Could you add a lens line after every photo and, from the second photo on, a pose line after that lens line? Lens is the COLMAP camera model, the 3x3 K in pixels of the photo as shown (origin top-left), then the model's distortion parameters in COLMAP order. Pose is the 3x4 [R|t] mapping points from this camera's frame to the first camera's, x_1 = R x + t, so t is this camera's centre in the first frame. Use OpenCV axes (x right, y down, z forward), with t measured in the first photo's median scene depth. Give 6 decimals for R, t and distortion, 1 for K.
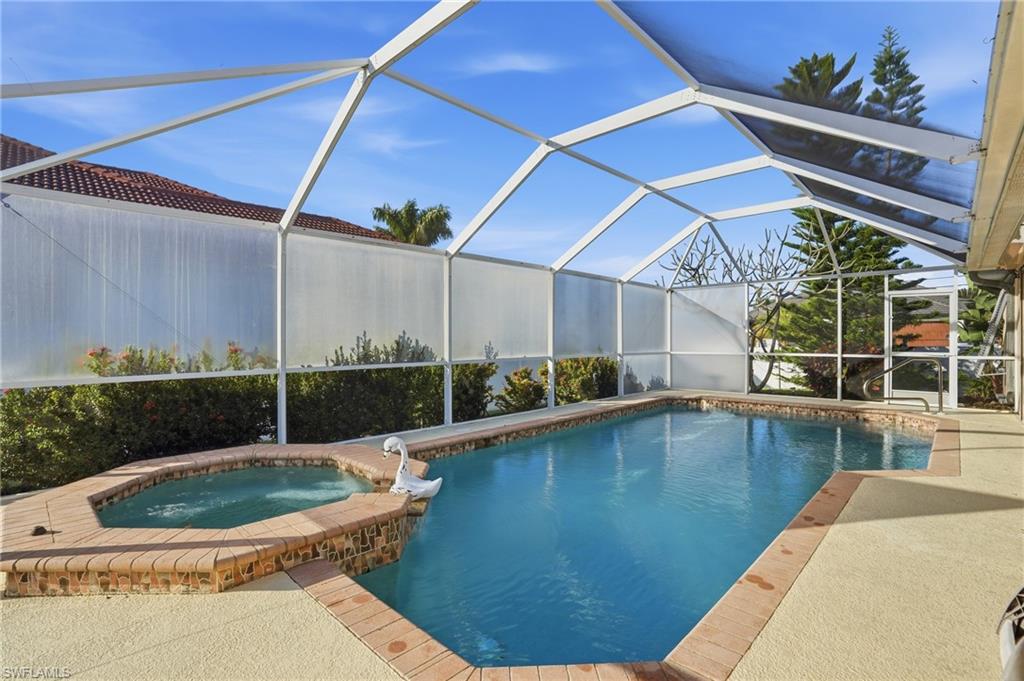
lens RADIAL K [[484.4, 0, 507.1], [0, 484.4, 328.3], [0, 0, 1]] dist [-0.074920, 0.028353]
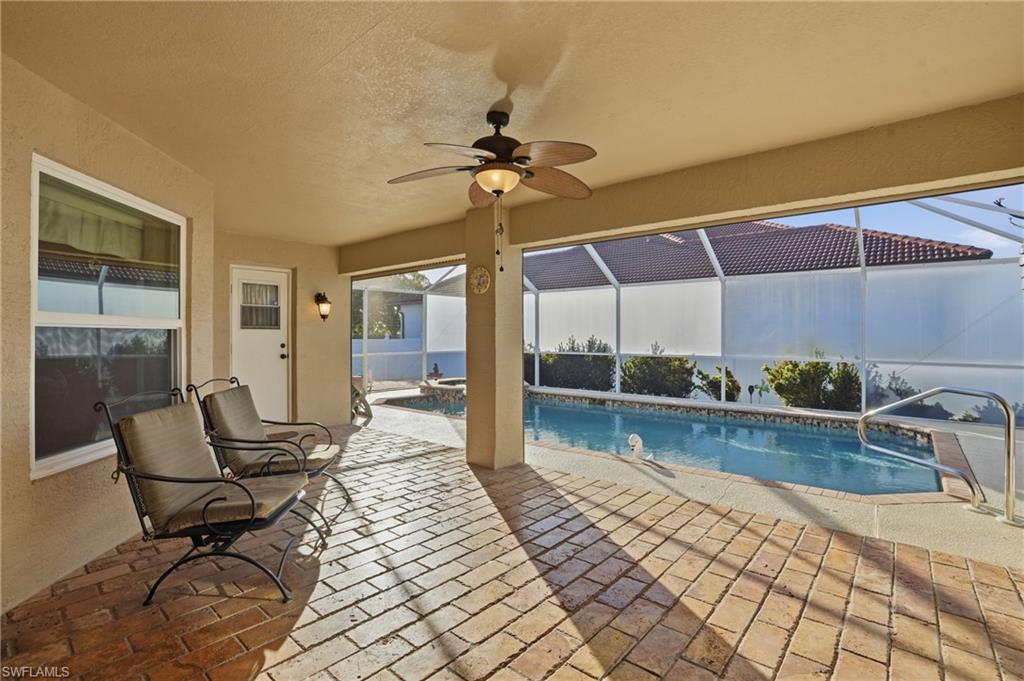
lens RADIAL K [[478.0, 0, 511.8], [0, 478.0, 335.3], [0, 0, 1]] dist [-0.076243, 0.026309]
pose [[0.059743, -0.001532, -0.998213, 1.547331], [0.015647, 0.999877, -0.000599, 0.003298], [0.998091, -0.015584, 0.059760, 0.595696]]
